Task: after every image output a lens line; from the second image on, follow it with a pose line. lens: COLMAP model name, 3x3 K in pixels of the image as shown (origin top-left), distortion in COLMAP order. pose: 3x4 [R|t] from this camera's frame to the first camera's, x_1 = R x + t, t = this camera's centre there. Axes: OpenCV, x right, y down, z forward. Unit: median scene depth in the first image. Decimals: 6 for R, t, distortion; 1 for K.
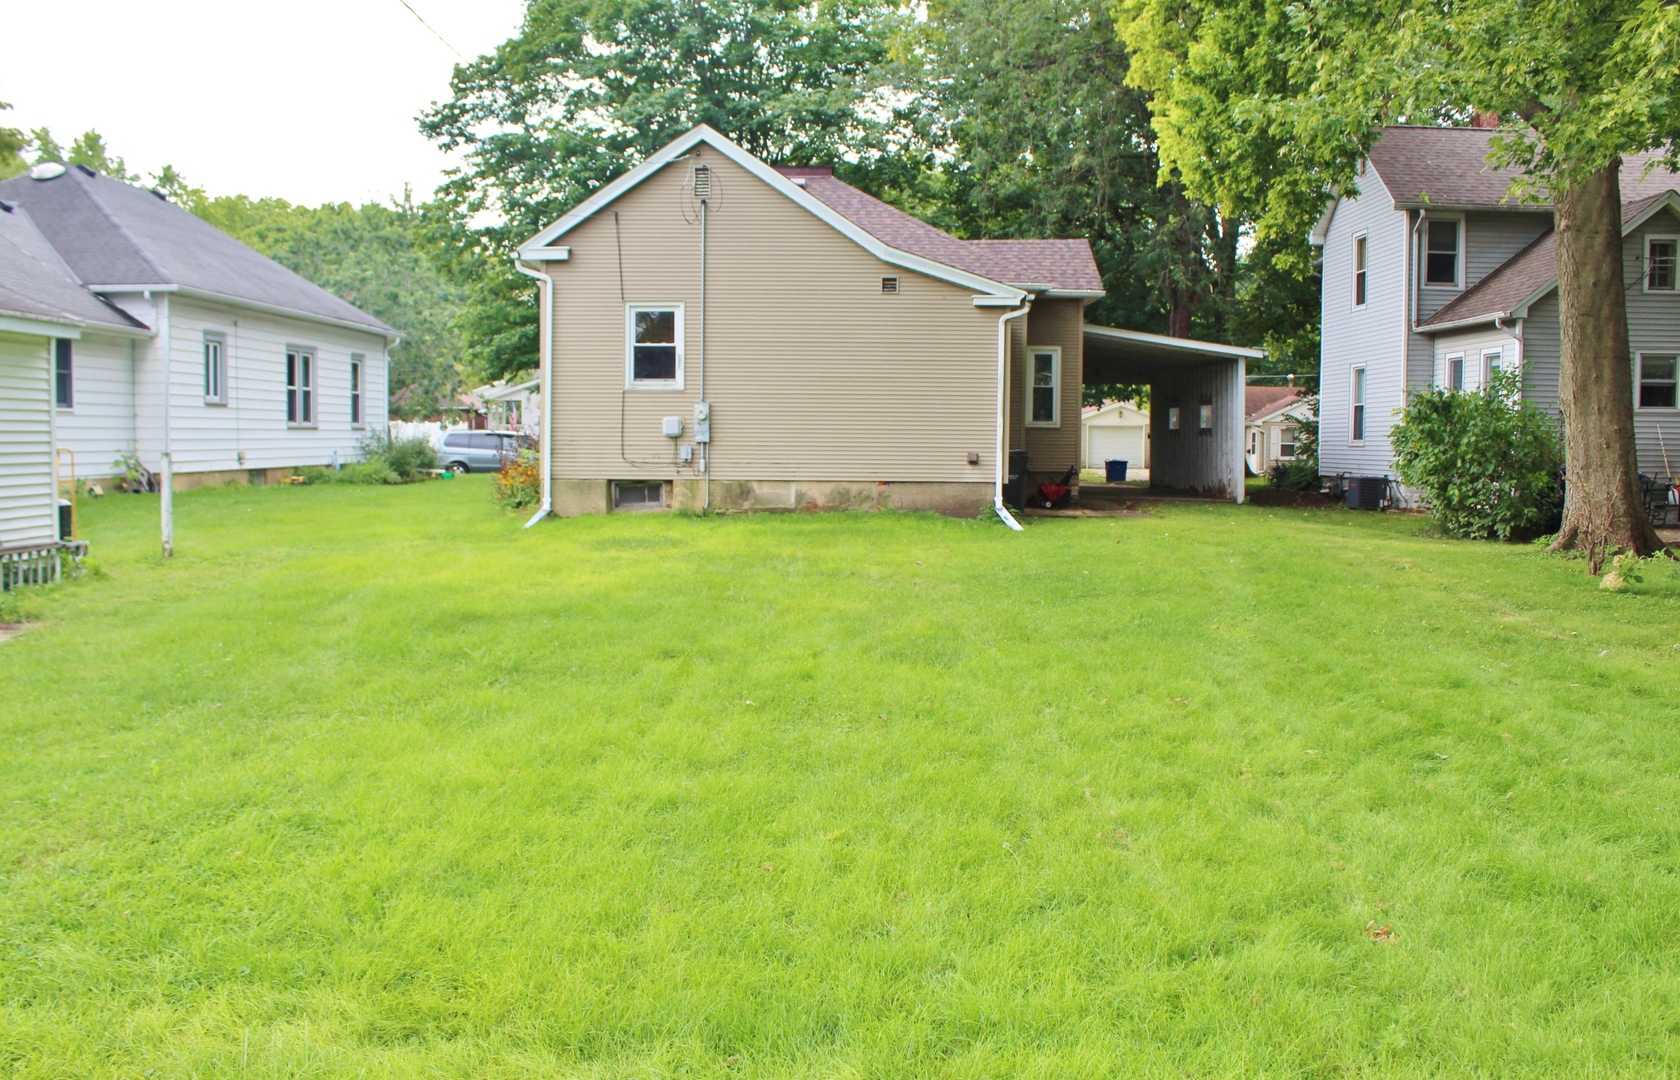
lens RADIAL K [[1516.6, 0, 840.0], [0, 1516.6, 540.0], [0, 0, 1]] dist [-0.167268, -0.001500]
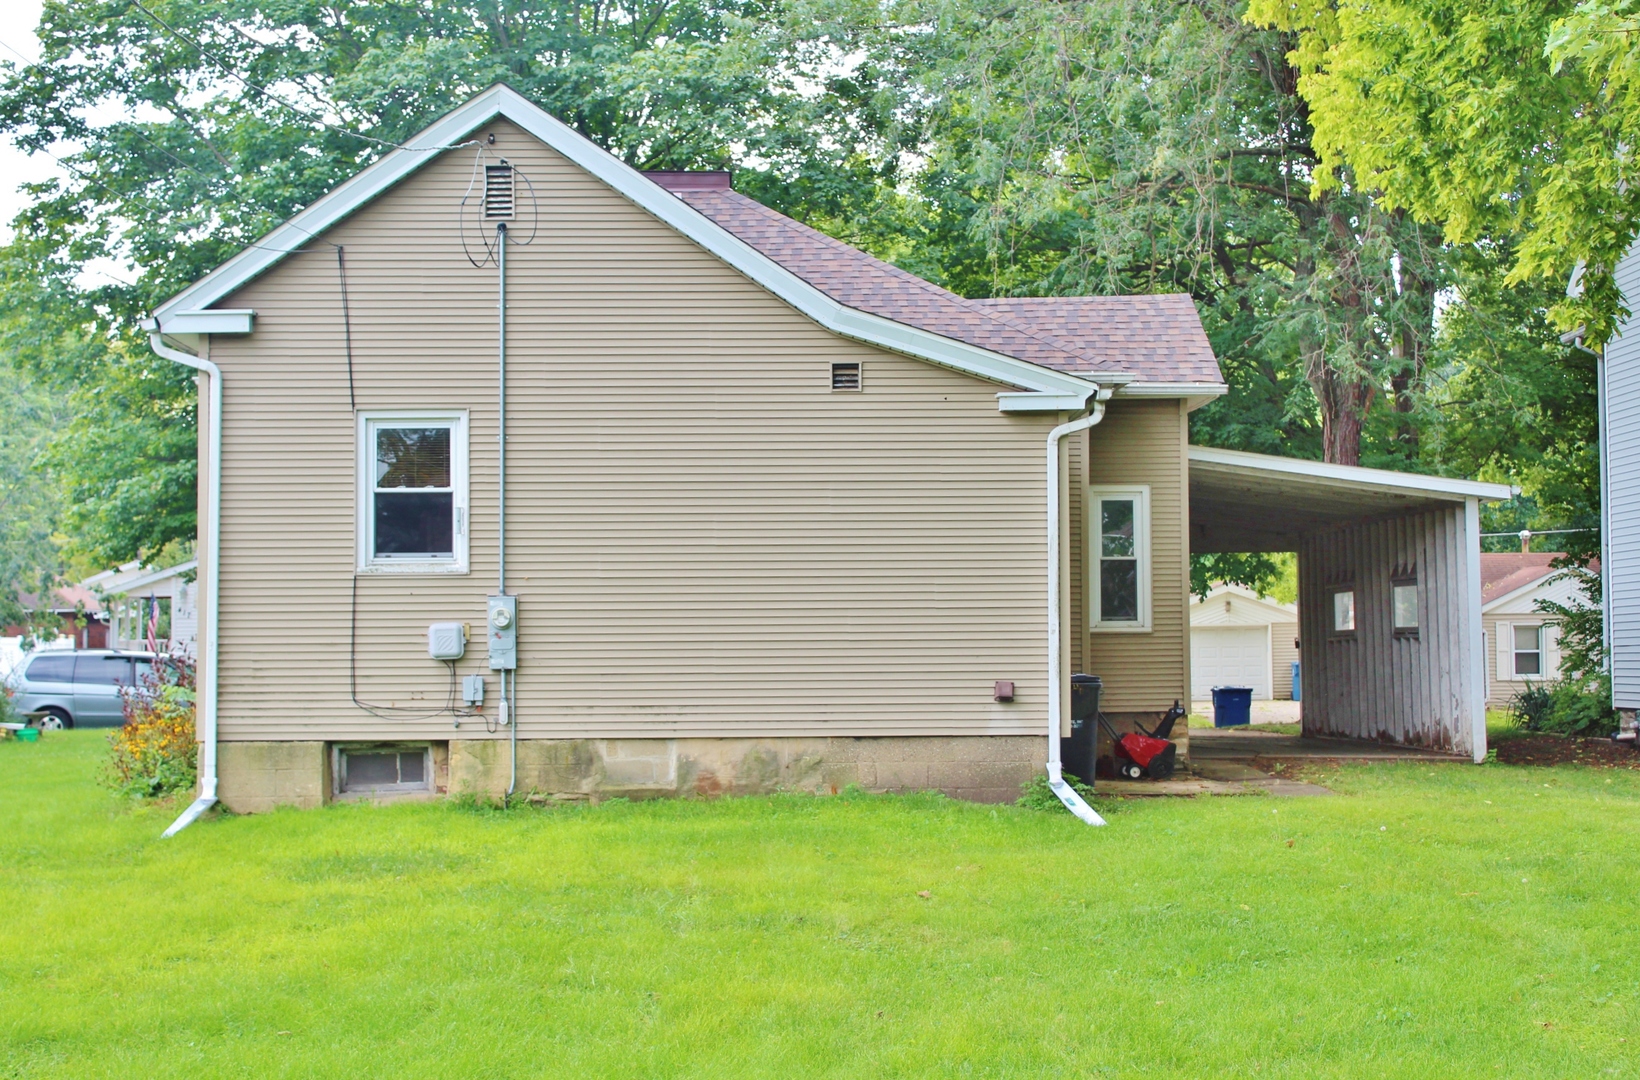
lens RADIAL K [[2411.1, 0, 820.0], [0, 2411.1, 540.0], [0, 0, 1]] dist [-0.046091, 0.091949]
pose [[0.998704, -0.012816, 0.049251, -0.018058], [0.018327, 0.993412, -0.113124, -0.010277], [-0.047477, 0.113880, 0.992359, 0.125493]]
